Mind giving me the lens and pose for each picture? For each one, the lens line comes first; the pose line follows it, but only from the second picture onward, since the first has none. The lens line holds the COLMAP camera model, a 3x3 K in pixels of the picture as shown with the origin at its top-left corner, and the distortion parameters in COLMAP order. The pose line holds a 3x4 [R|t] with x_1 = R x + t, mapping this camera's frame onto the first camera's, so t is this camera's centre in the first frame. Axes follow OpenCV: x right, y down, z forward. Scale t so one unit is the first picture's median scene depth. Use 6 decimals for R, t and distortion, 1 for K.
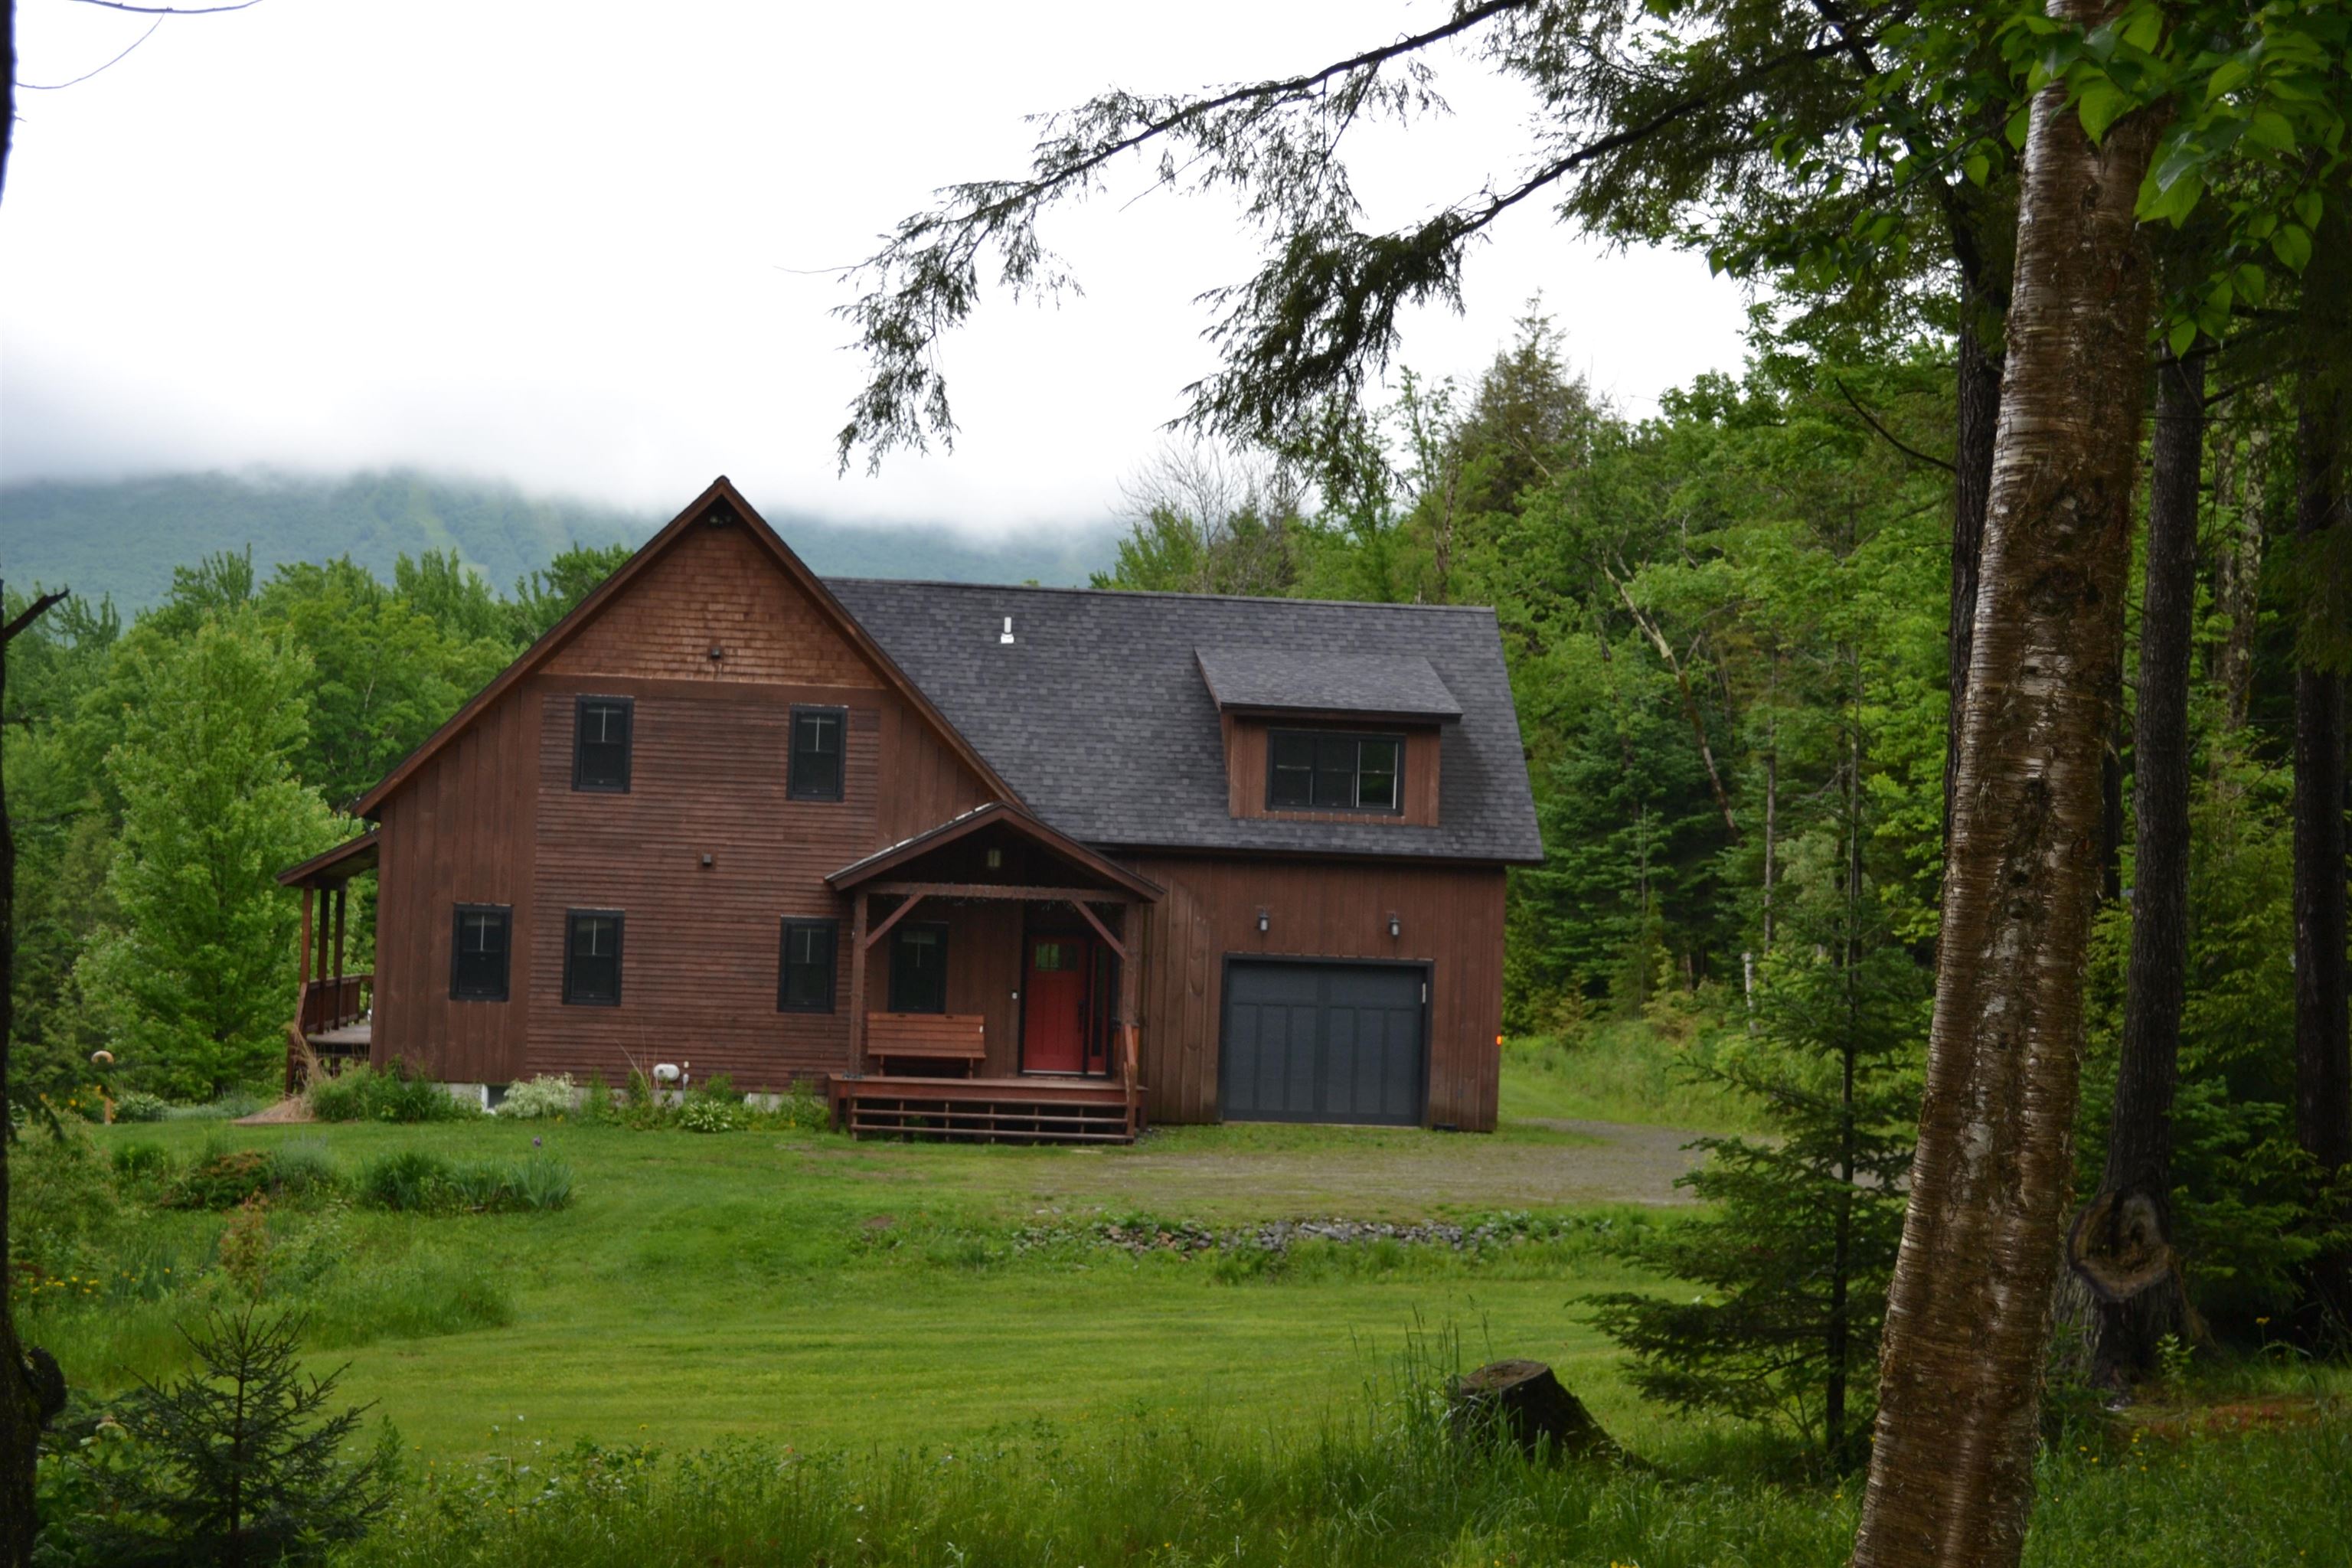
lens RADIAL K [[3464.2, 0, 1174.6], [0, 3464.2, 789.4], [0, 0, 1]] dist [-0.029484, 0.000000]
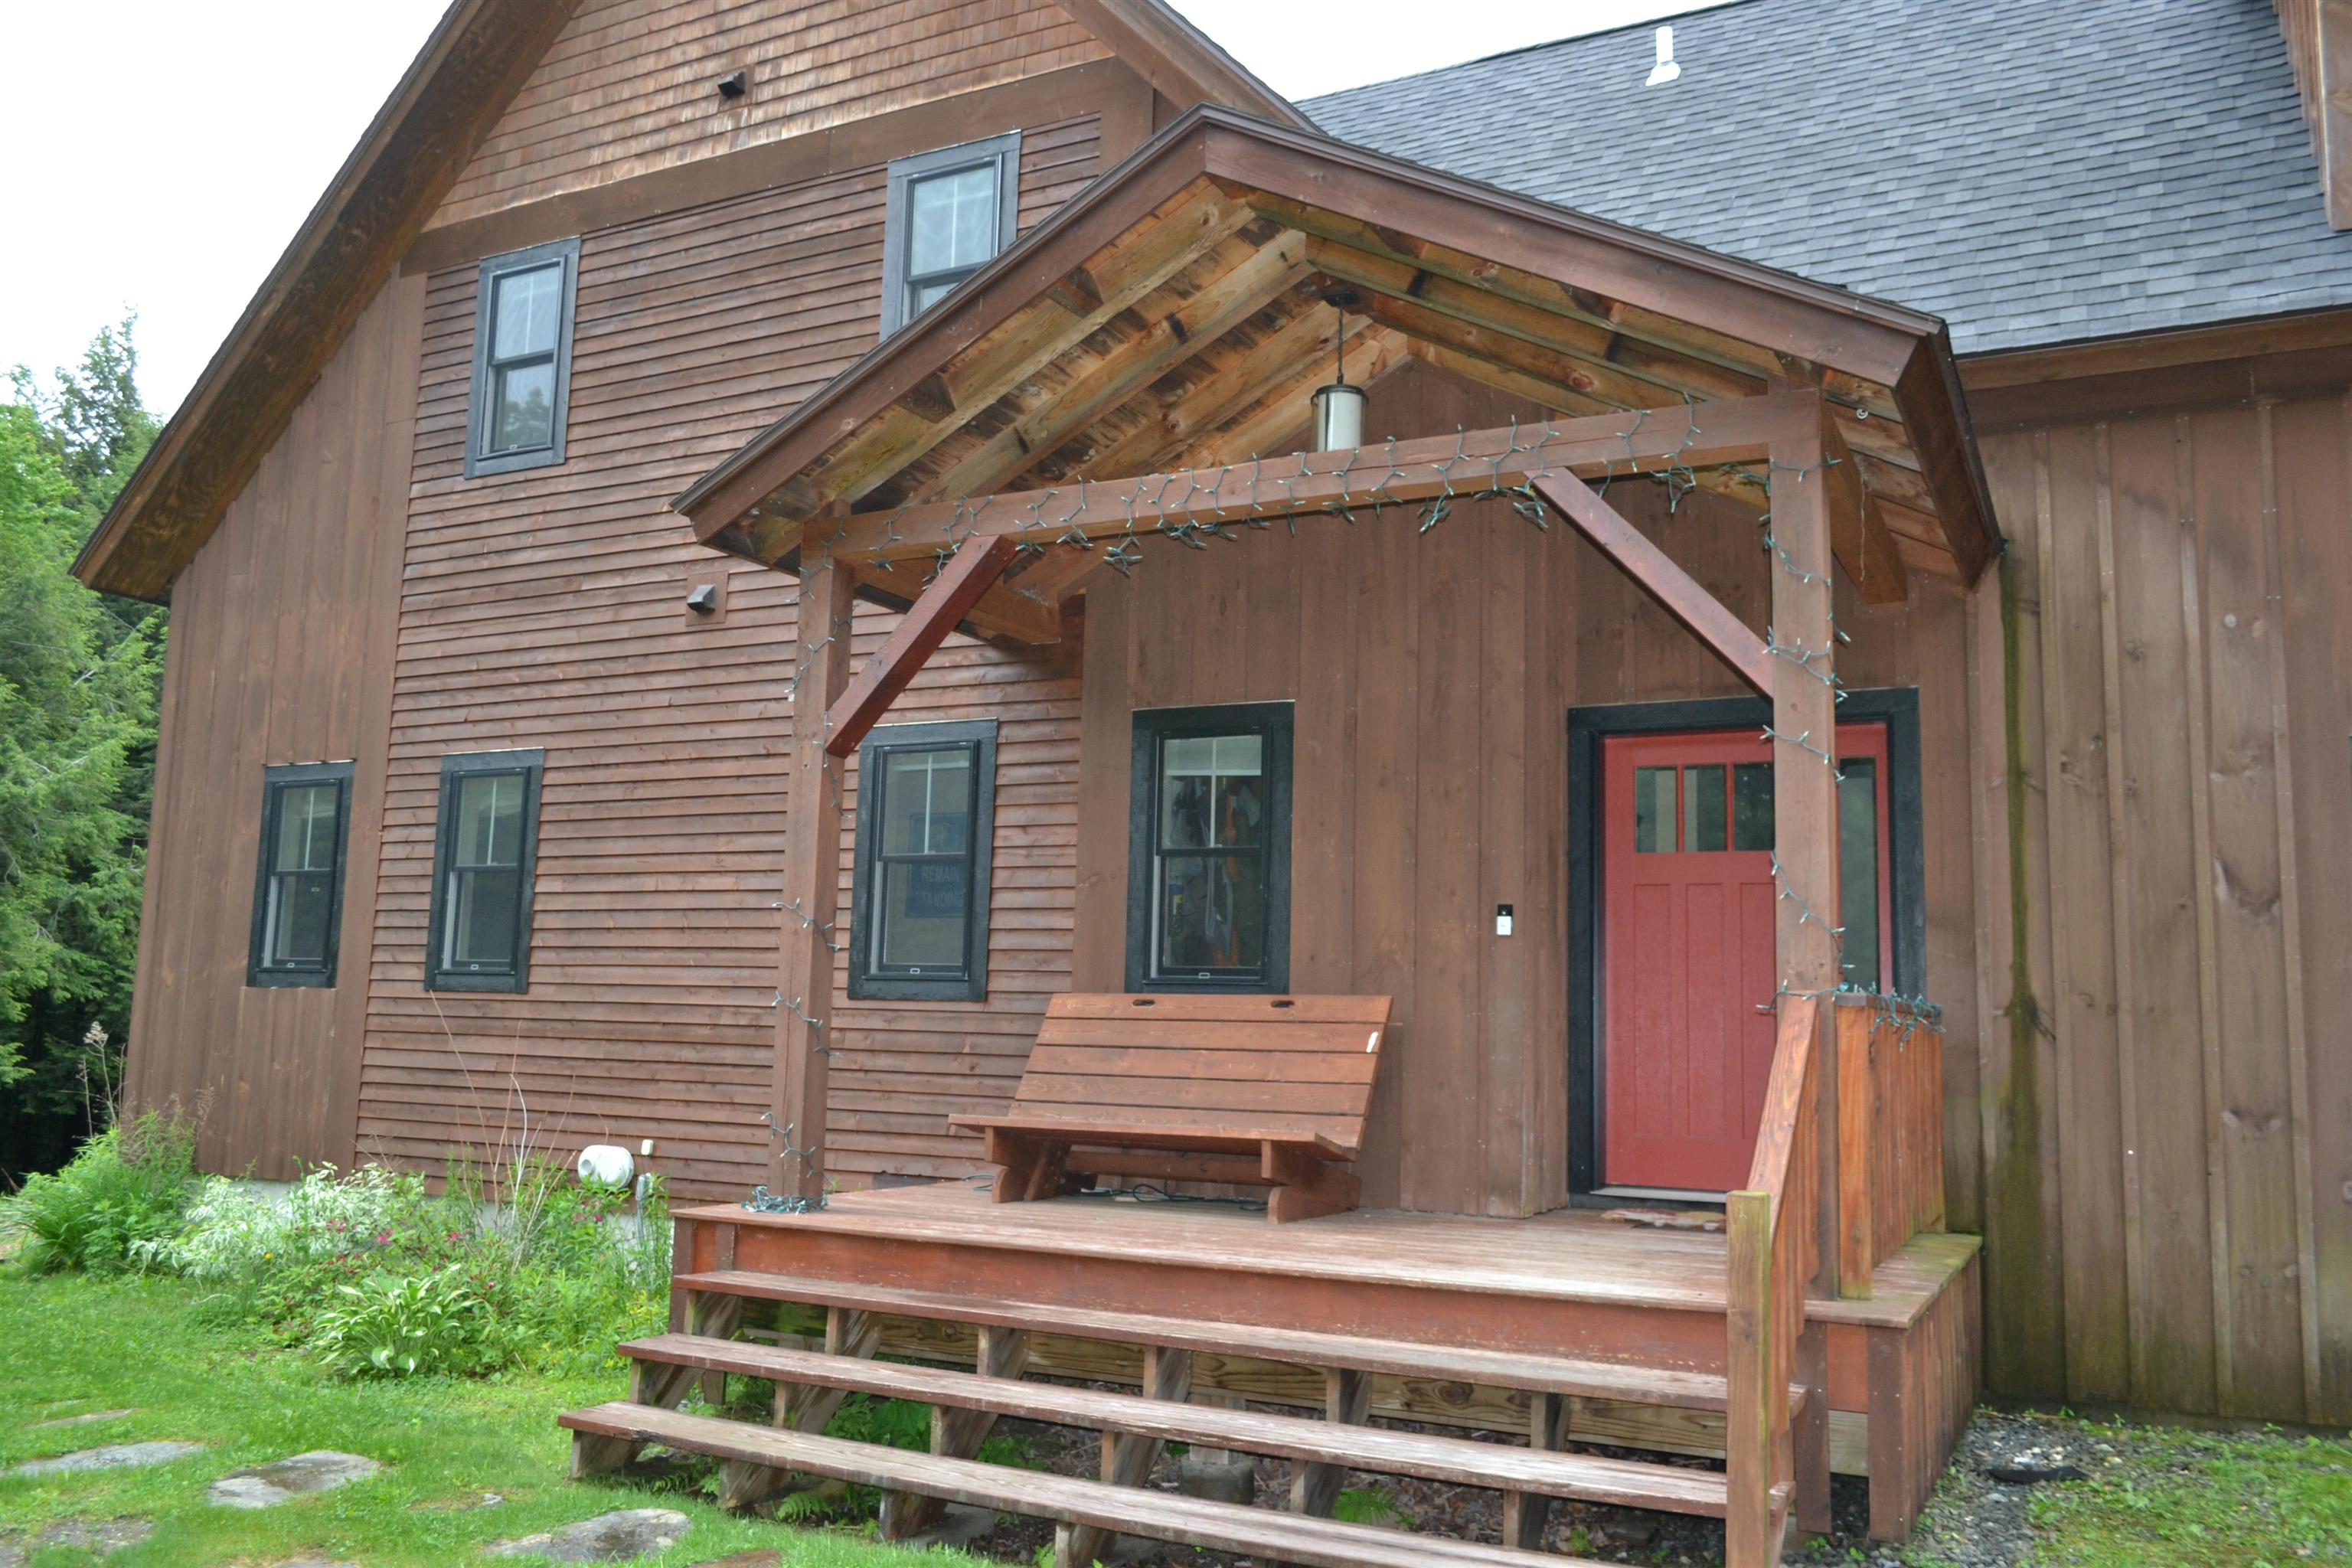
lens RADIAL K [[1855.5, 0, 1183.8], [0, 1855.5, 784.9], [0, 0, 1]] dist [-0.009568, -0.000546]
pose [[0.824204, -0.091116, -0.558914, 0.019540], [0.029533, 0.992544, -0.118256, 0.066240], [0.565522, 0.080960, 0.820750, 0.867492]]
